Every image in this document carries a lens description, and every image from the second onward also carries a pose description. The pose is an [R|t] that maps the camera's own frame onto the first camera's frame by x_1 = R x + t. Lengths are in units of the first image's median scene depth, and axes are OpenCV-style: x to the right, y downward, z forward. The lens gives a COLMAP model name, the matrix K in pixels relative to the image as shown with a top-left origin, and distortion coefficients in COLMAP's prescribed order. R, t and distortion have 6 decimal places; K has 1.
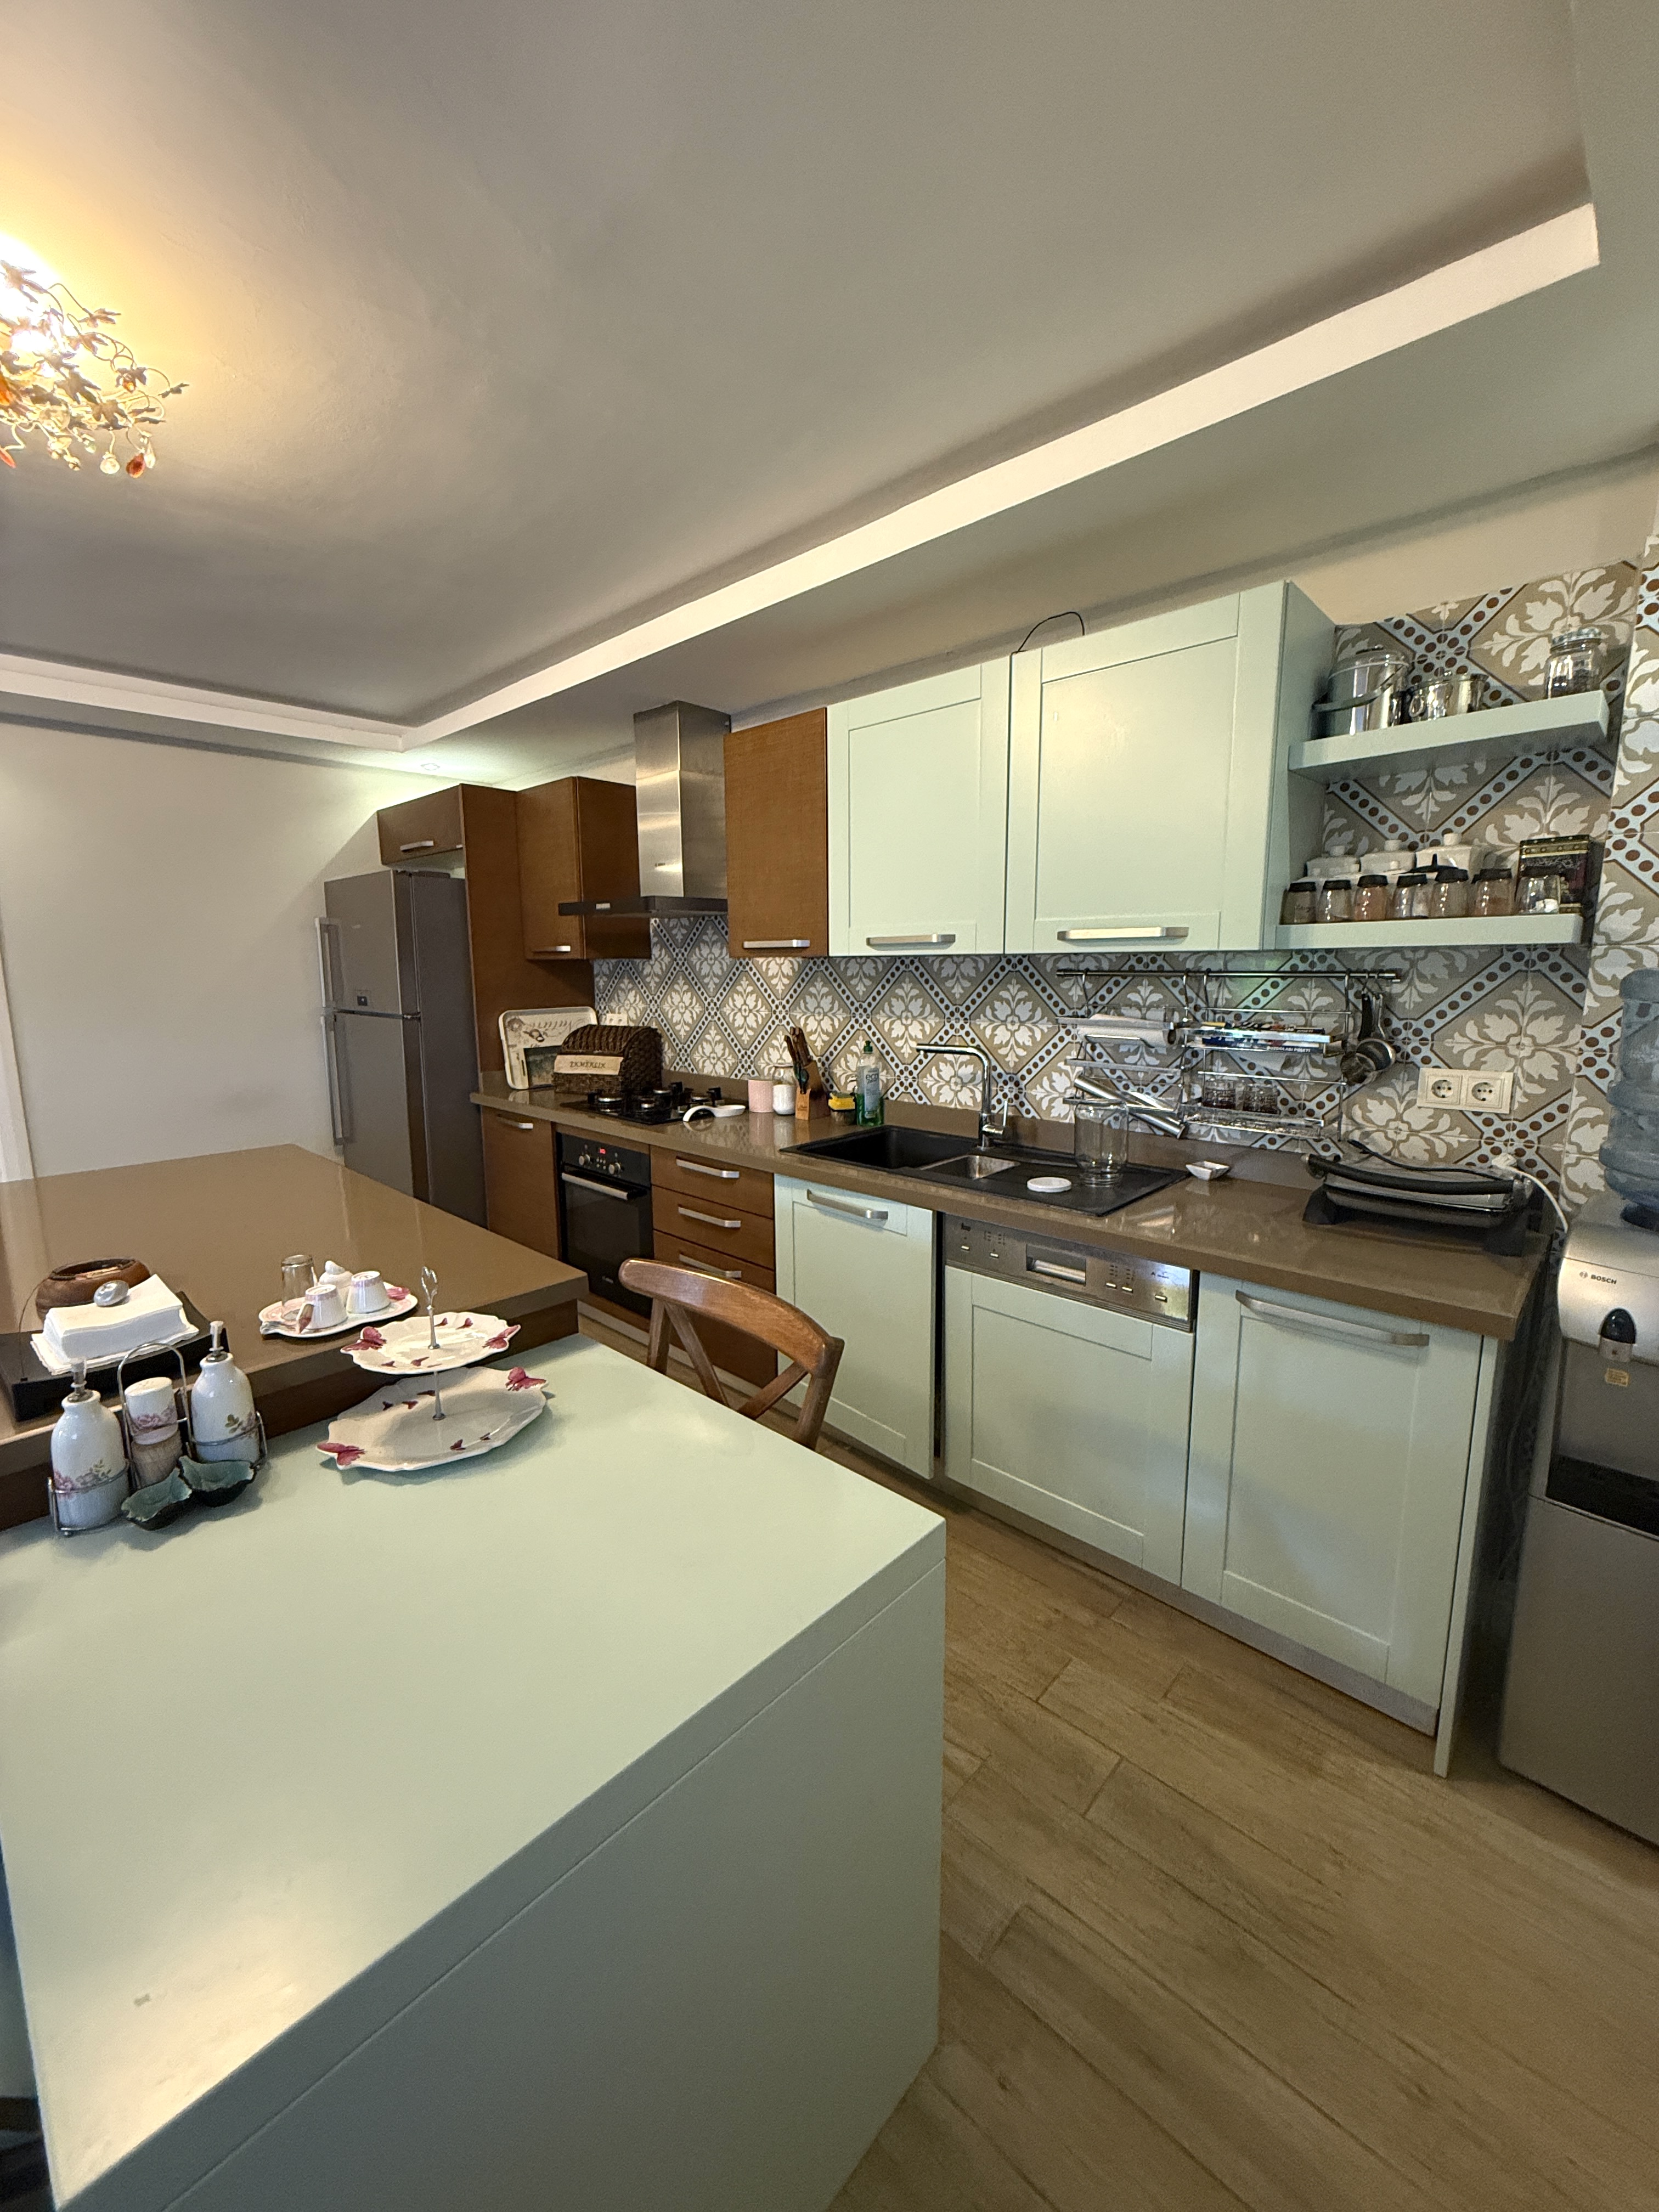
lens RADIAL K [[880.4, 0, 826.7], [0, 880.4, 1104.6], [0, 0, 1]] dist [-0.001853, 0.000064]
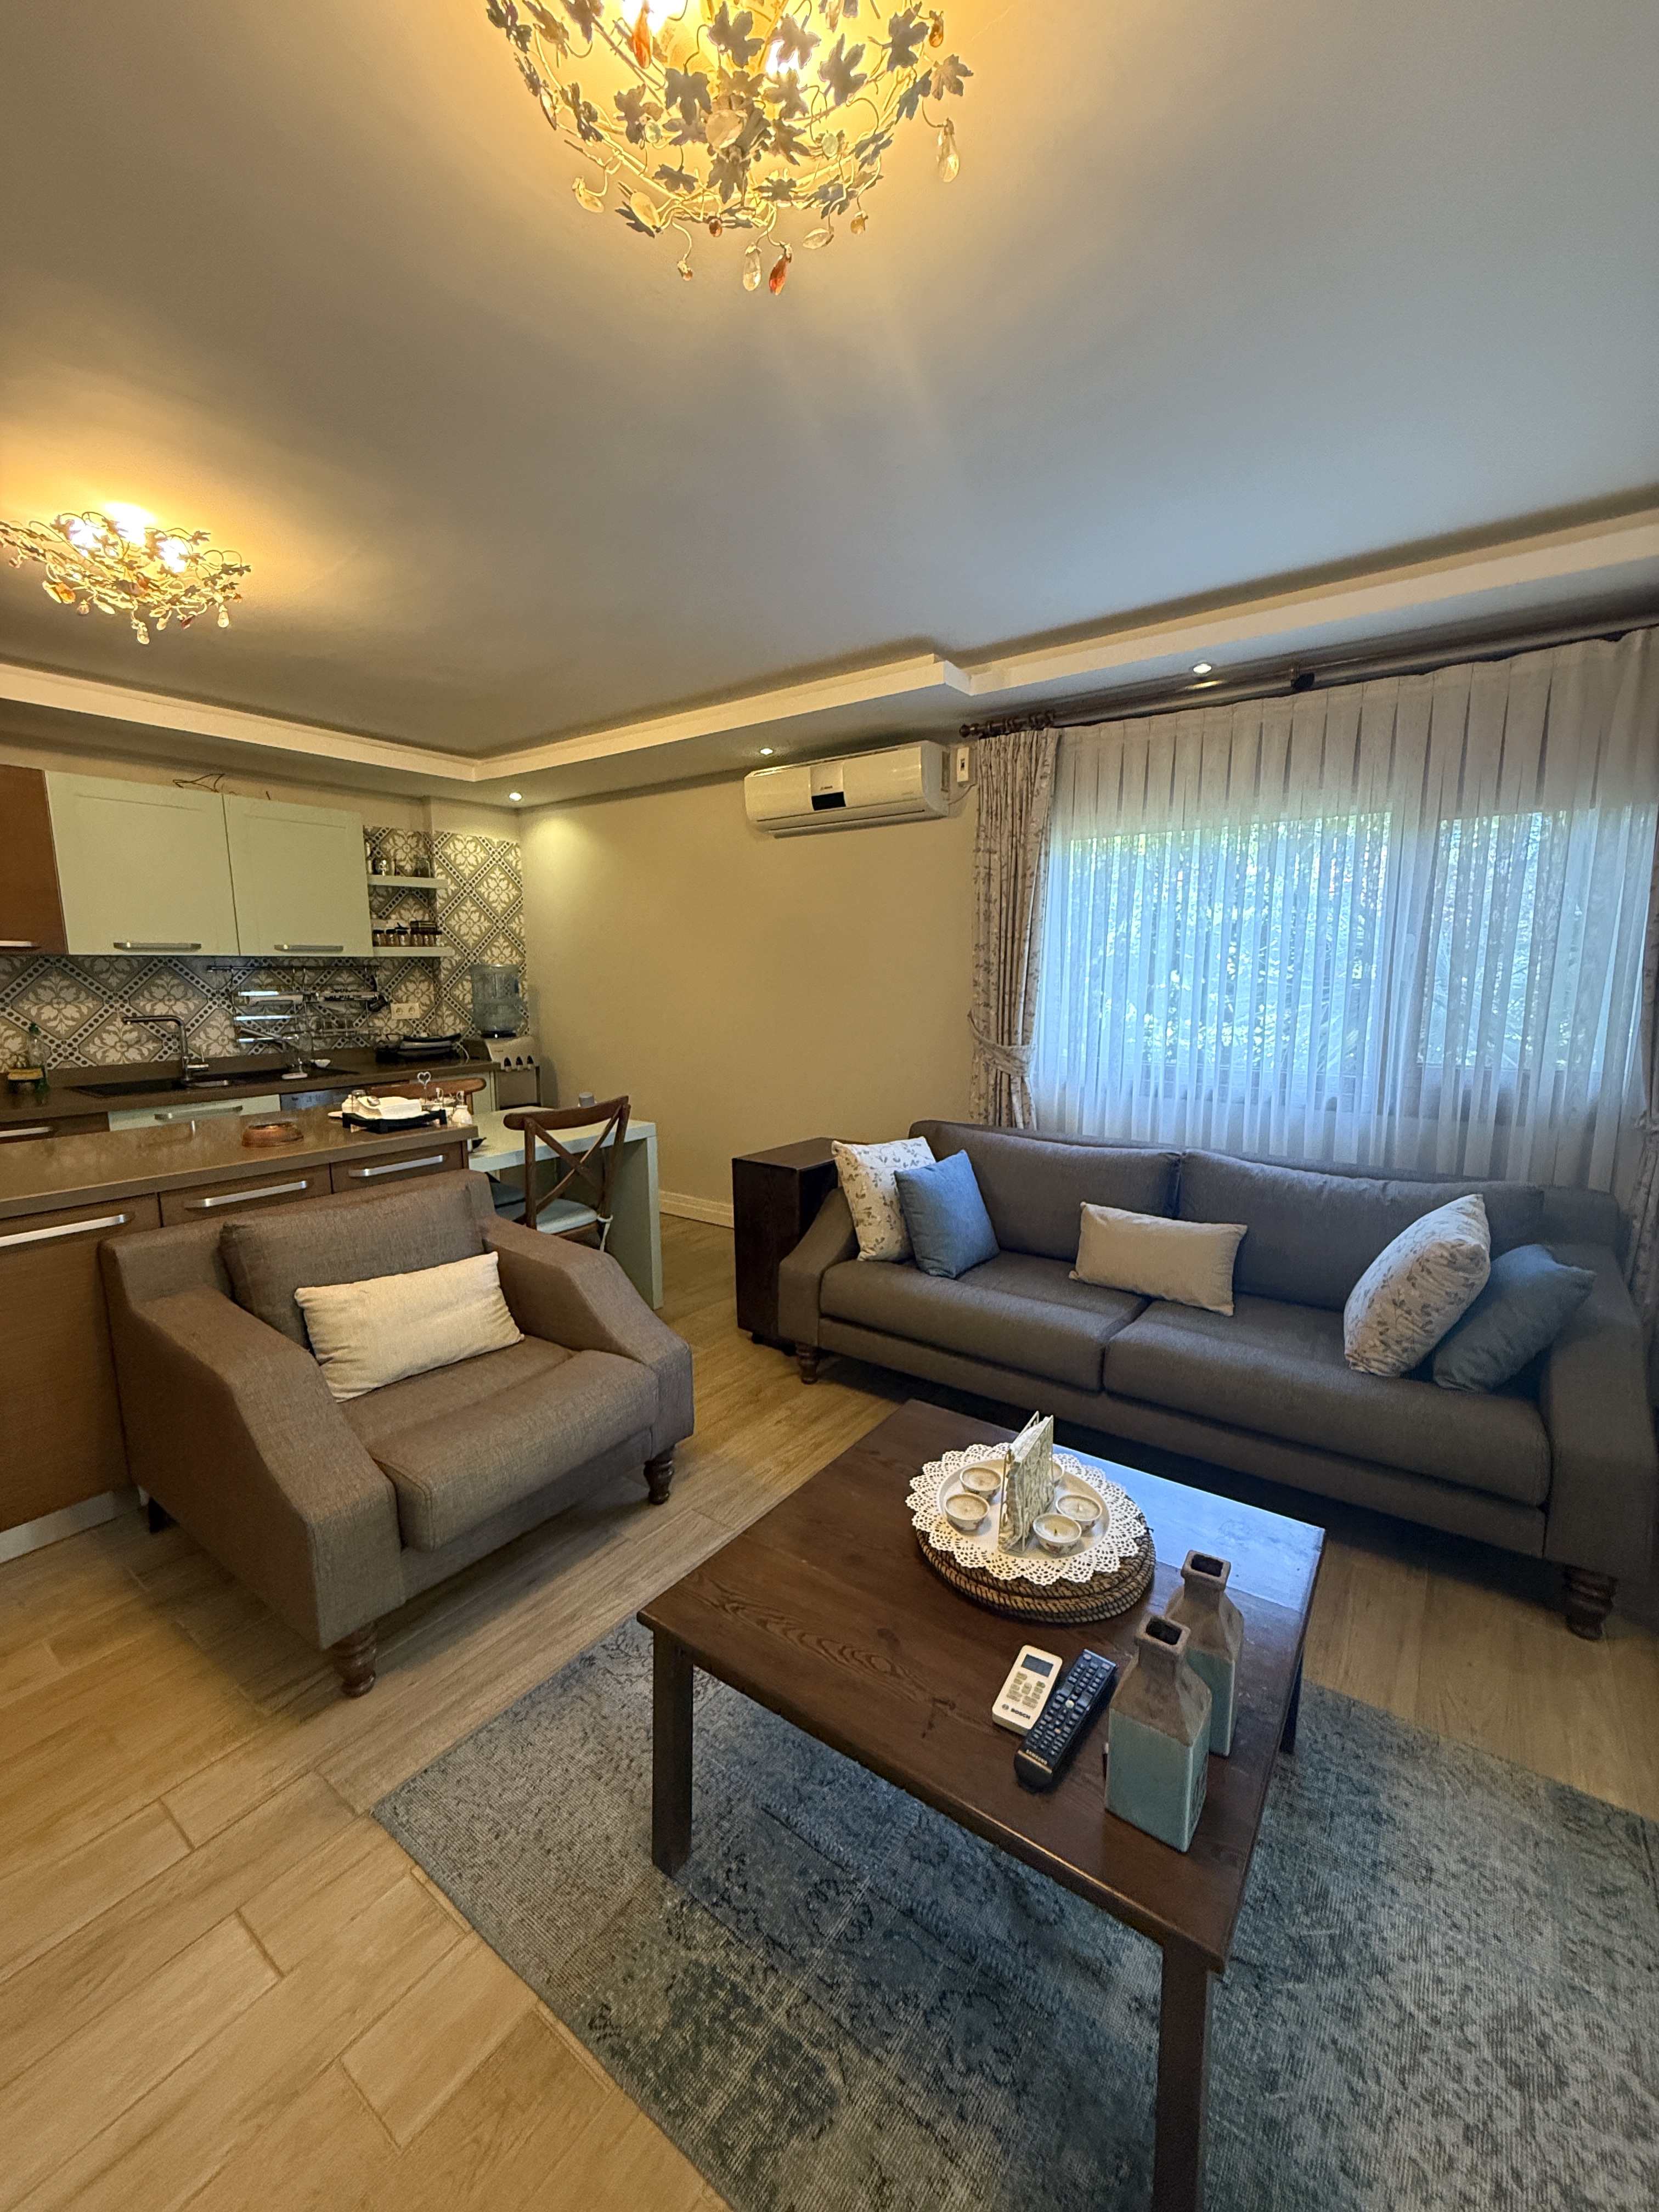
lens RADIAL K [[880.4, 0, 826.7], [0, 880.4, 1104.6], [0, 0, 1]] dist [-0.001853, 0.000064]
pose [[-0.132778, -0.152257, 0.979381, -1.594280], [0.153088, 0.973122, 0.172038, -0.003093], [-0.979252, 0.172775, -0.105901, 0.062672]]
